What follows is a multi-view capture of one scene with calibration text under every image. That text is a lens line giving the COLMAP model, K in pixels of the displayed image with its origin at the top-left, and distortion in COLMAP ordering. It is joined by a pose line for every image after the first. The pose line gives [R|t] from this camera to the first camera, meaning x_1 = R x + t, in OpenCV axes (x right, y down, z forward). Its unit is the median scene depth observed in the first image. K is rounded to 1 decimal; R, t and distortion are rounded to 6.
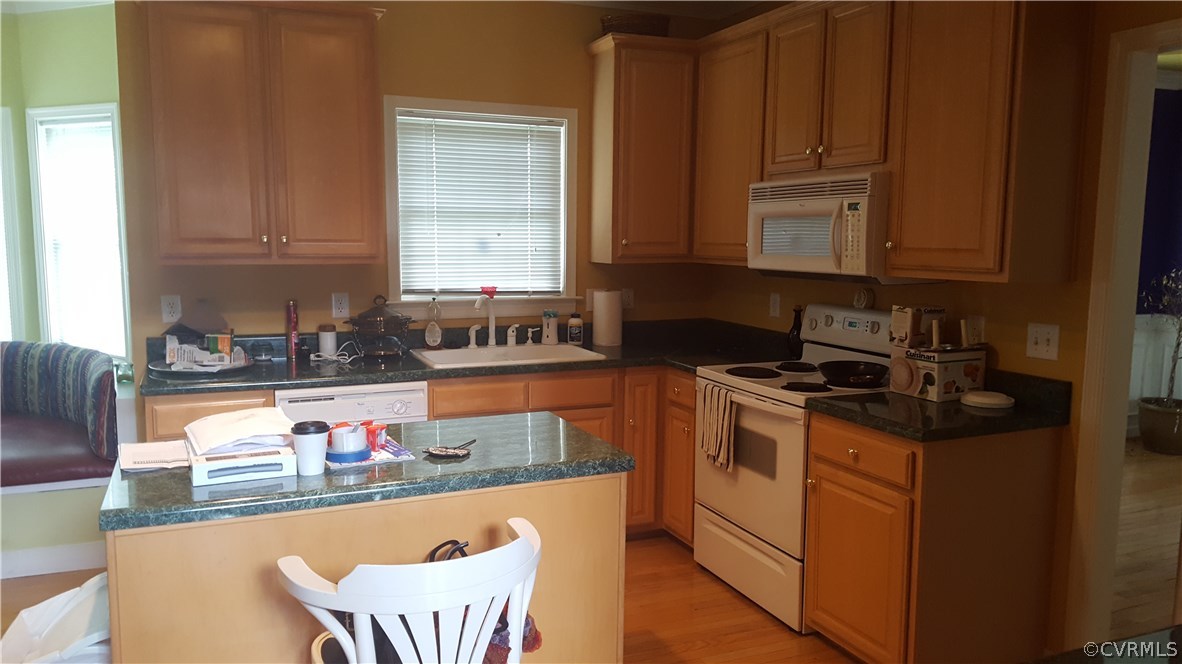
lens RADIAL K [[858.9, 0, 577.1], [0, 858.9, 340.4], [0, 0, 1]] dist [0.096416, -0.160450]
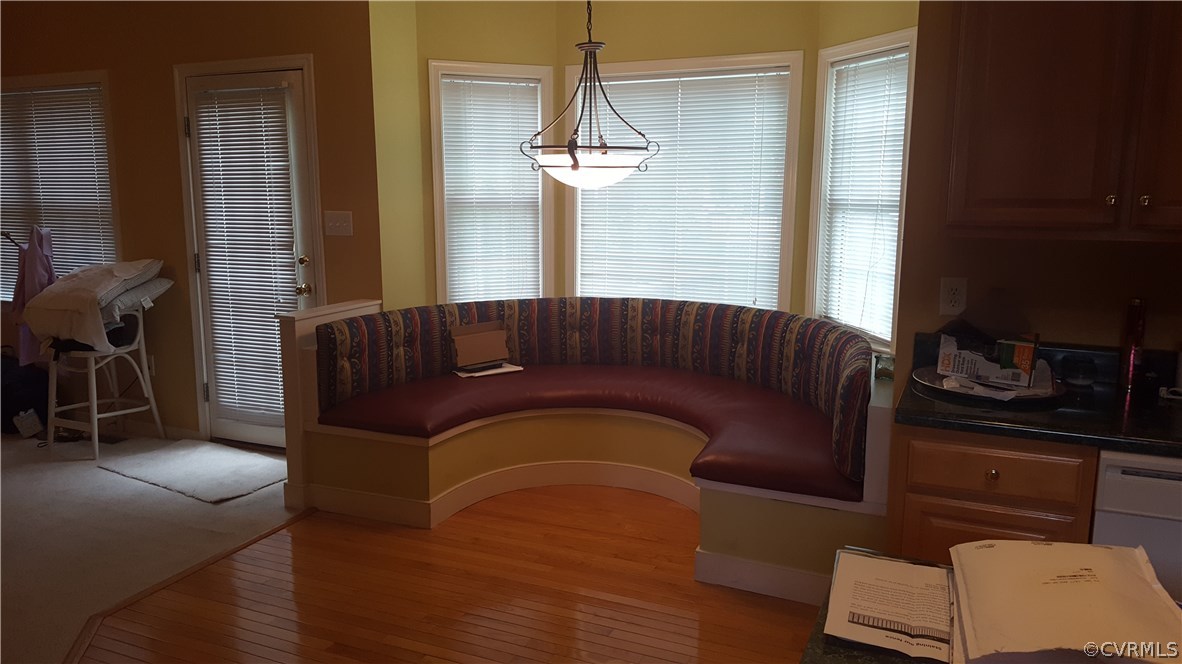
lens RADIAL K [[858.9, 0, 577.1], [0, 858.9, 340.4], [0, 0, 1]] dist [0.096416, -0.160450]
pose [[0.665329, 0.123833, -0.736208, -0.134212], [-0.086993, 0.992289, 0.088289, -0.036235], [0.741465, 0.005304, 0.670971, 0.276659]]
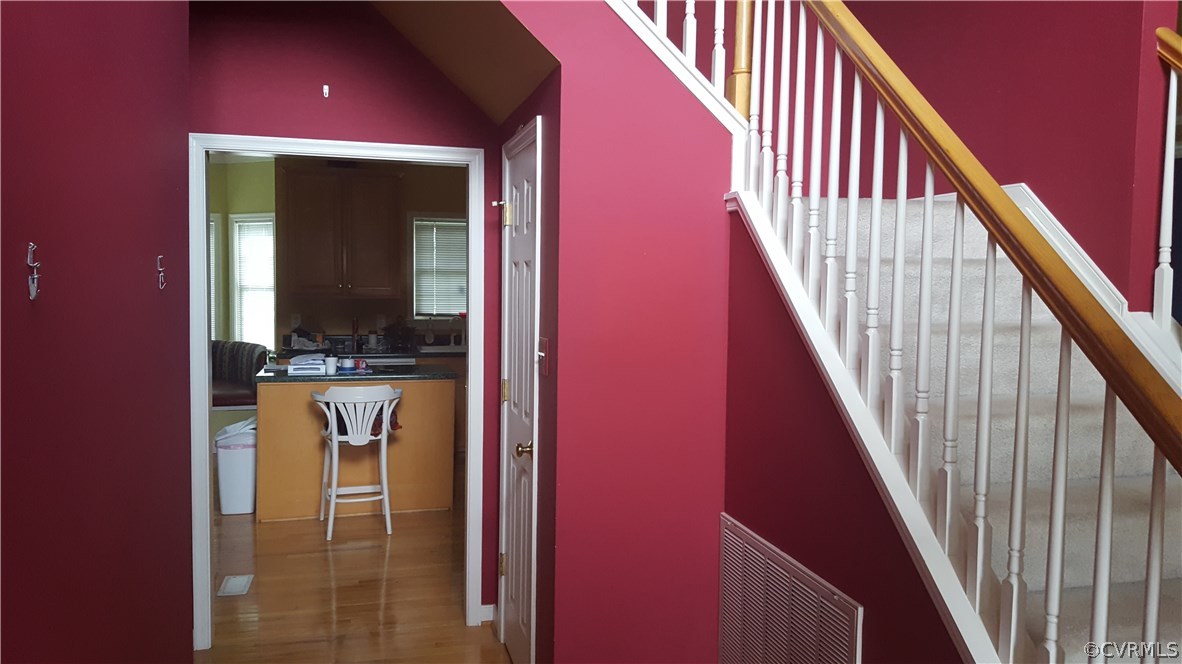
lens RADIAL K [[857.3, 0, 591.0], [0, 857.3, 332.0], [0, 0, 1]] dist [0.096060, -0.156061]
pose [[0.989564, 0.015551, -0.143253, 0.471187], [-0.025073, 0.997576, -0.064905, 0.098782], [0.141897, 0.067820, 0.987555, -0.829013]]
